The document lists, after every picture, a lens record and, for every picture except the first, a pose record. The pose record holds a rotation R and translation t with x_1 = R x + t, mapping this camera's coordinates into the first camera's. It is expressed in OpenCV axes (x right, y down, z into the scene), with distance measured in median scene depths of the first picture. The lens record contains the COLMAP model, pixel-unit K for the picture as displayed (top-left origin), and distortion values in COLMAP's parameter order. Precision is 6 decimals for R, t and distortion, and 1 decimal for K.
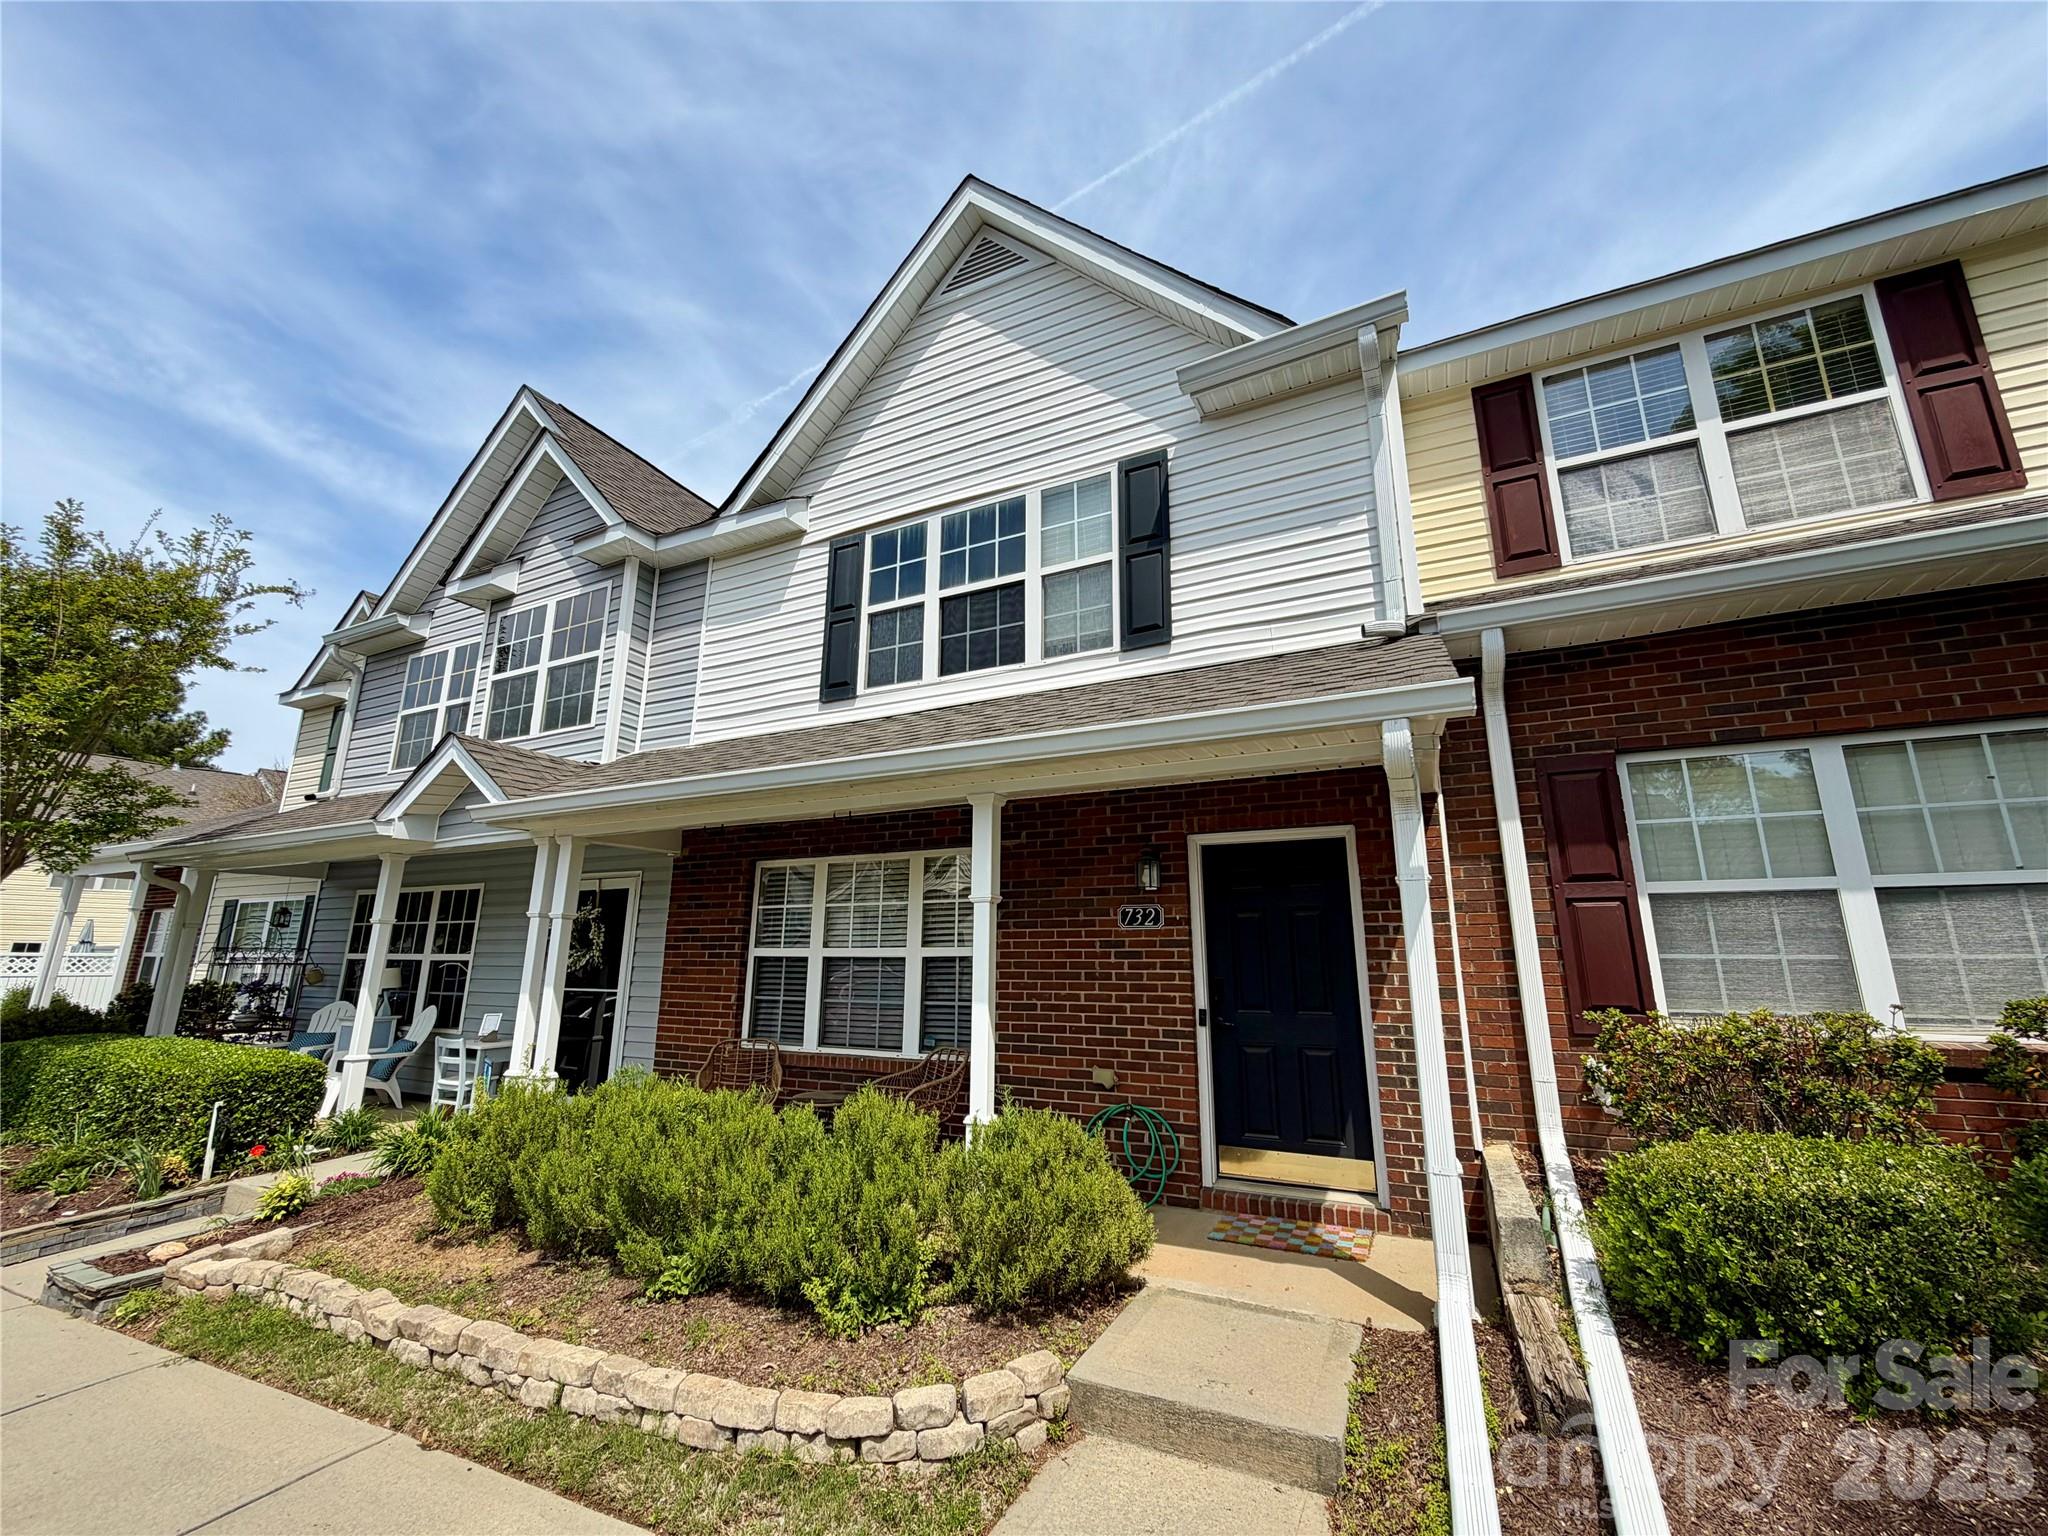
lens RADIAL K [[818.0, 0, 1017.6], [0, 818.0, 767.5], [0, 0, 1]] dist [-0.001013, 0.000427]
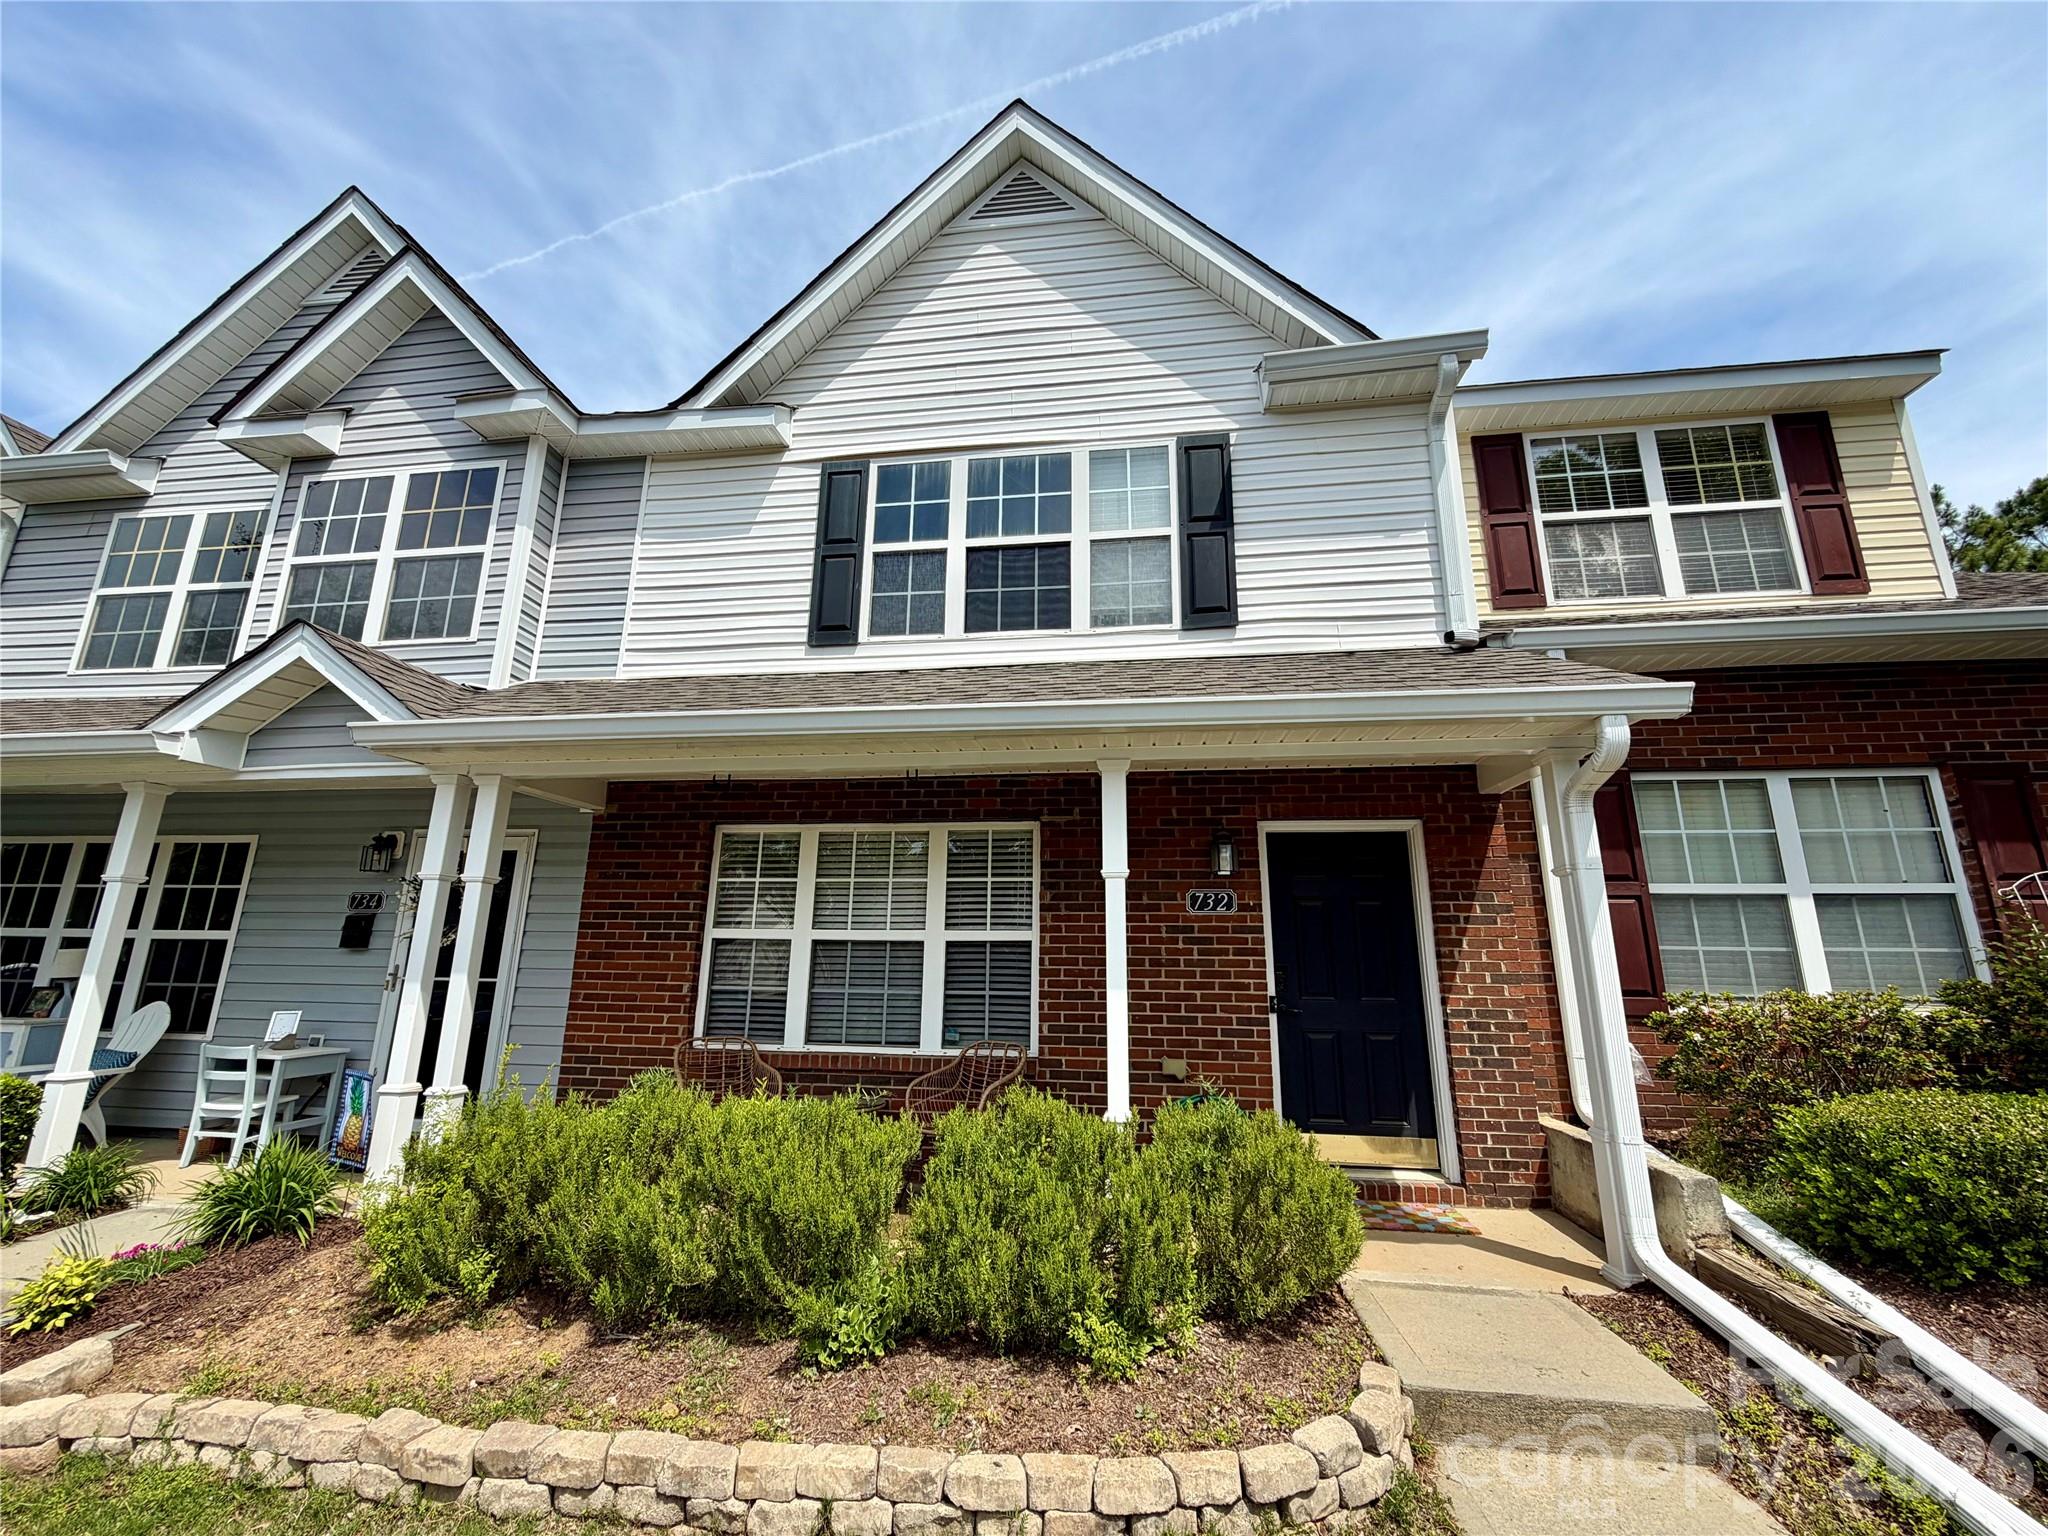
lens RADIAL K [[818.0, 0, 1025.6], [0, 818.0, 767.4], [0, 0, 1]] dist [-0.001013, 0.000427]
pose [[0.948531, 0.082119, 0.305852, -0.368720], [-0.082259, 0.996533, -0.012453, 0.053502], [-0.305814, -0.013347, 0.951998, 0.144017]]
